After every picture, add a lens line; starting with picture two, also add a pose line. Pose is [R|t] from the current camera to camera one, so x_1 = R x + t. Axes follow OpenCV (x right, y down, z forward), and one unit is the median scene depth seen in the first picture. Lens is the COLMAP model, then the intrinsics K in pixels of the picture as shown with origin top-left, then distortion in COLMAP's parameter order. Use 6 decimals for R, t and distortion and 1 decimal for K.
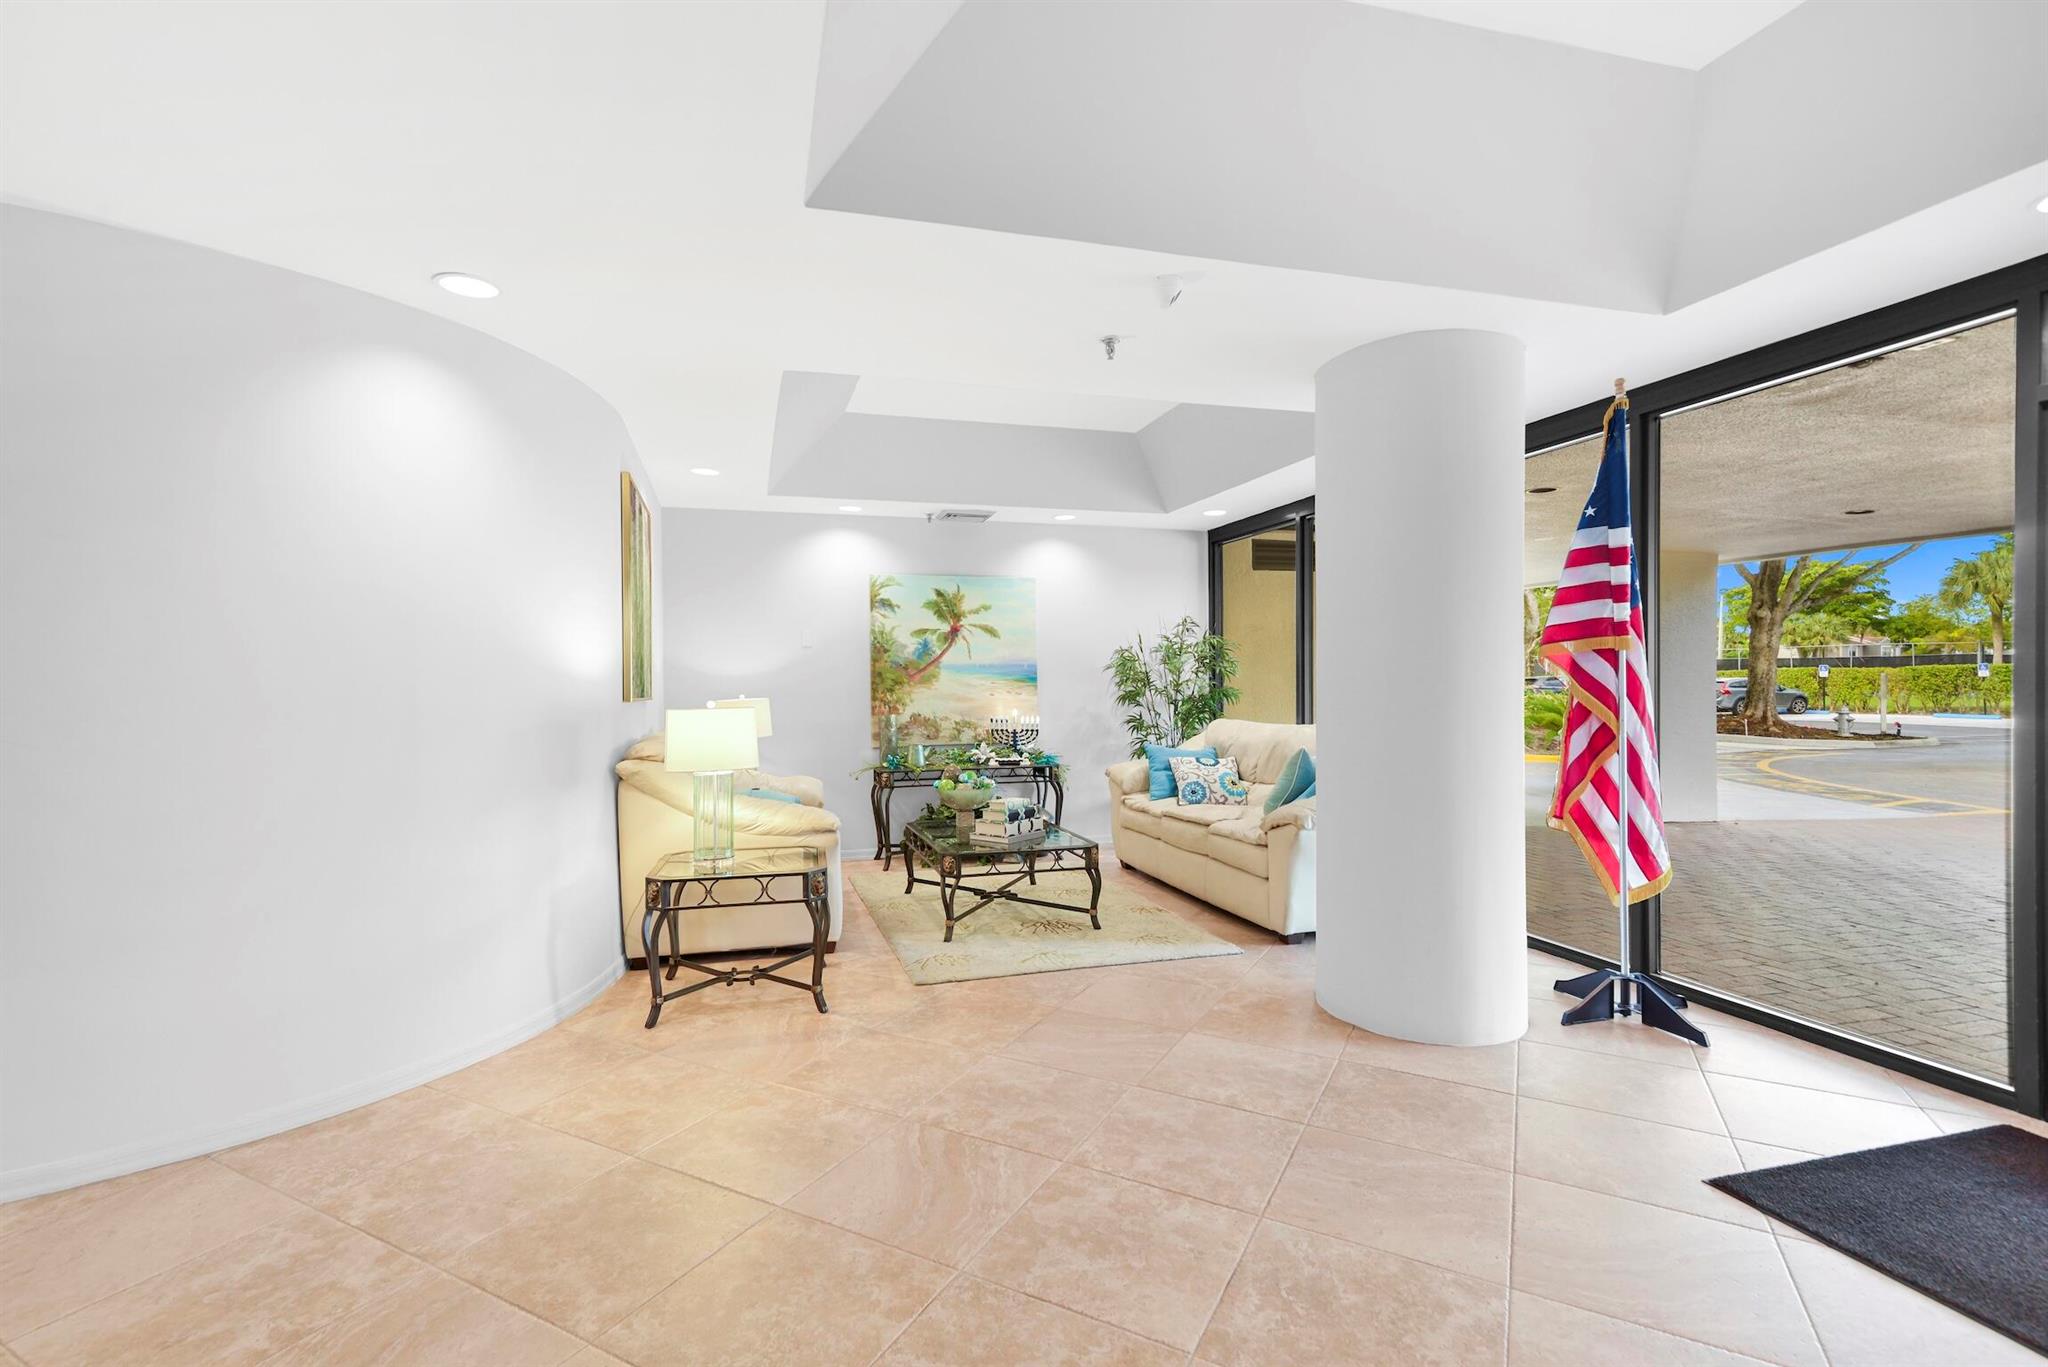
lens RADIAL K [[942.0, 0, 1018.6], [0, 942.0, 681.5], [0, 0, 1]] dist [0.019796, -0.004682]
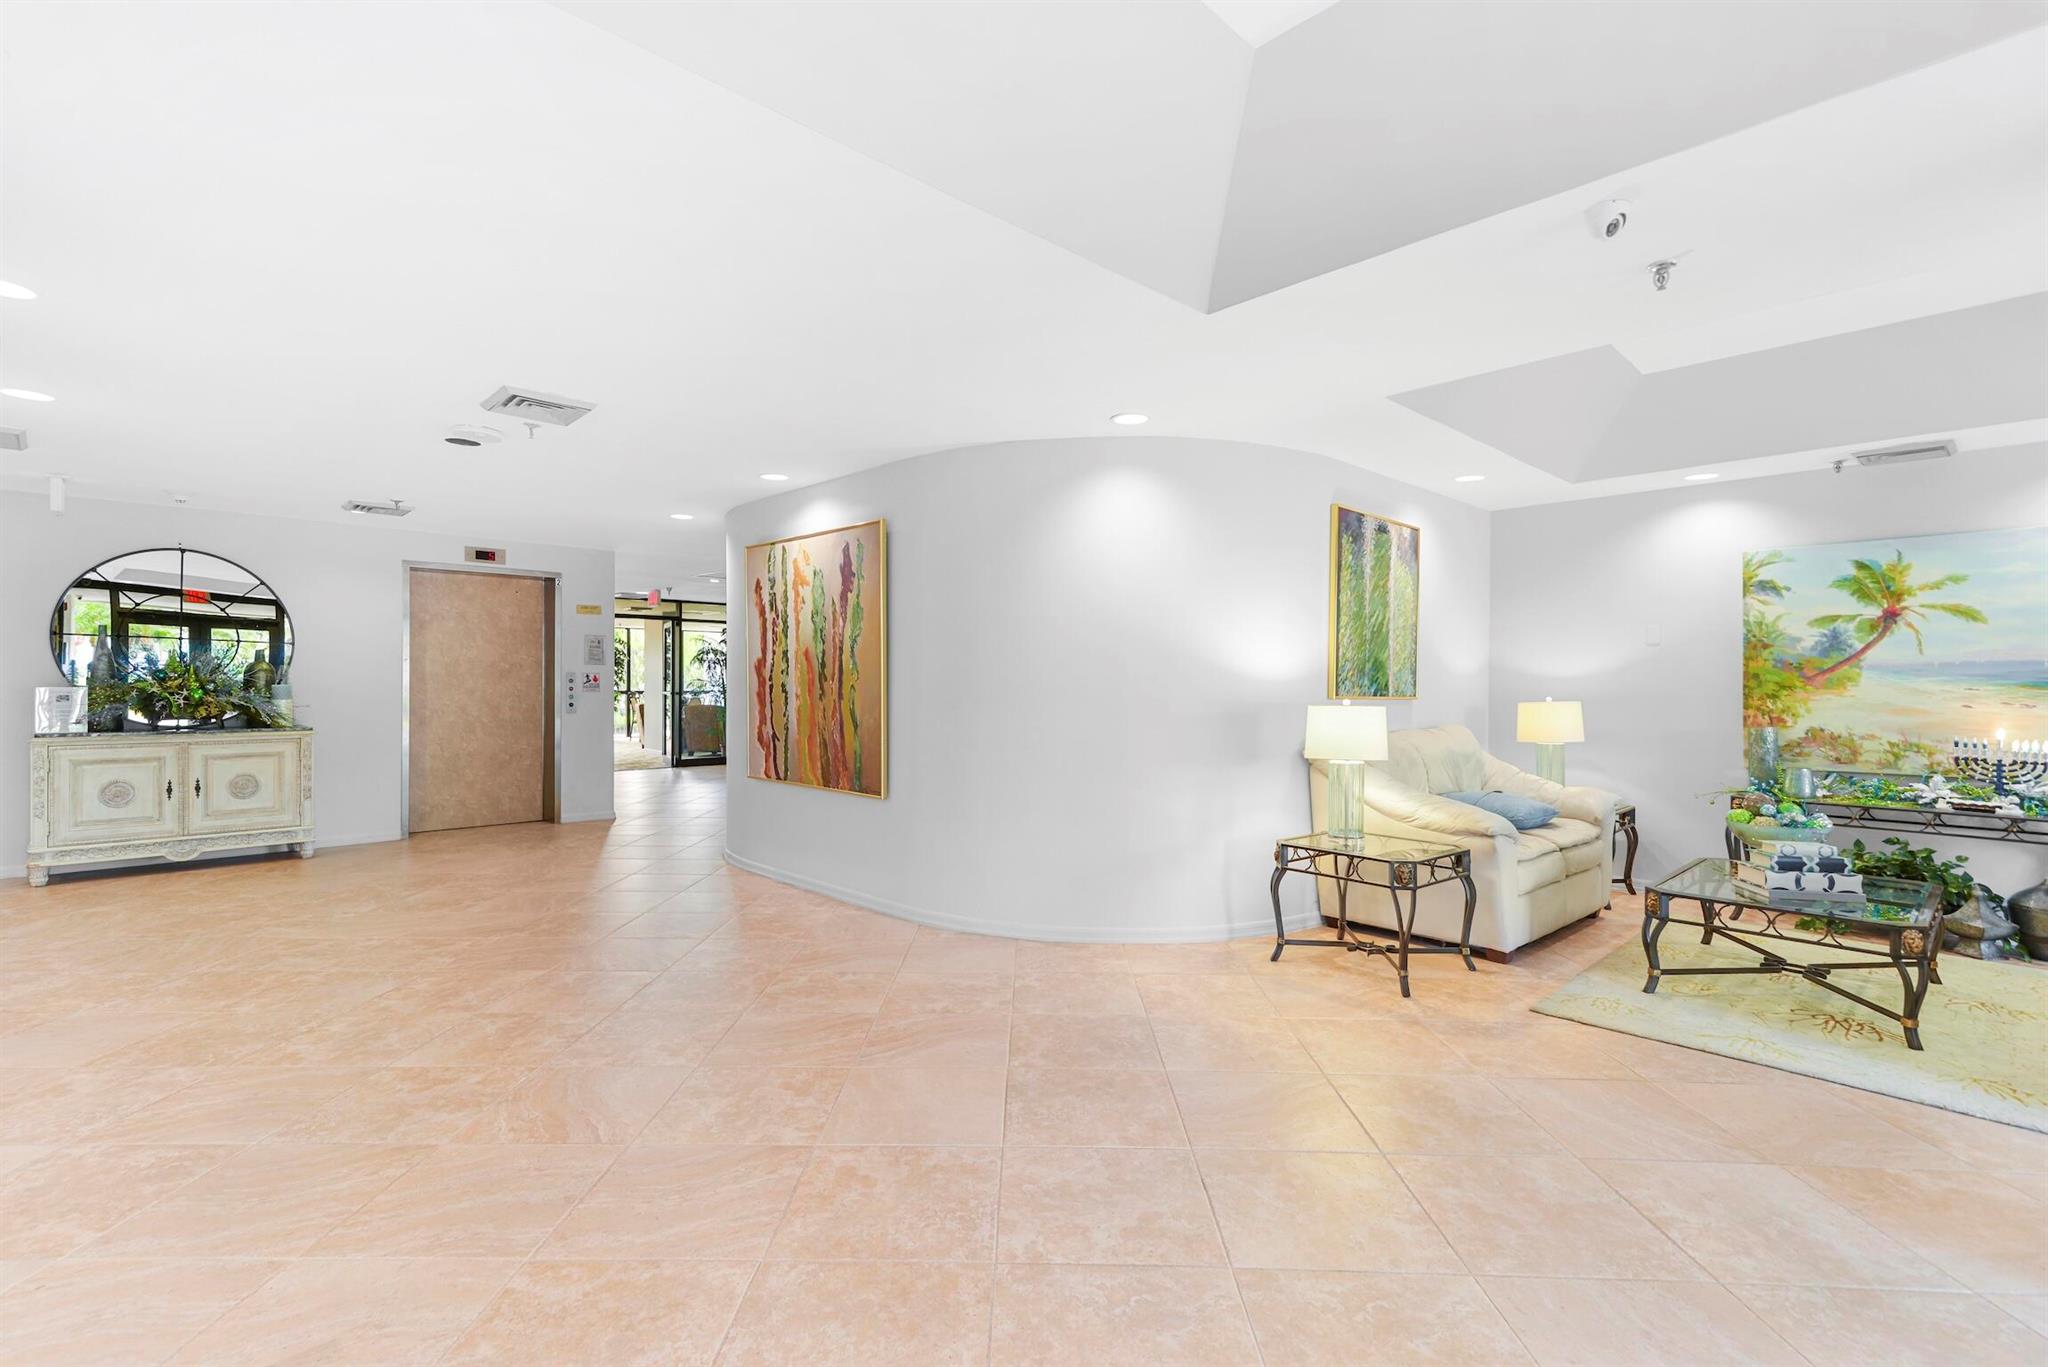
lens RADIAL K [[942.0, 0, 977.0], [0, 942.0, 681.4], [0, 0, 1]] dist [0.019796, -0.004682]
pose [[0.434282, 0.008163, -0.900740, 0.411749], [-0.007713, 0.999956, 0.005343, -0.003174], [0.900744, 0.004627, 0.434326, 0.082148]]
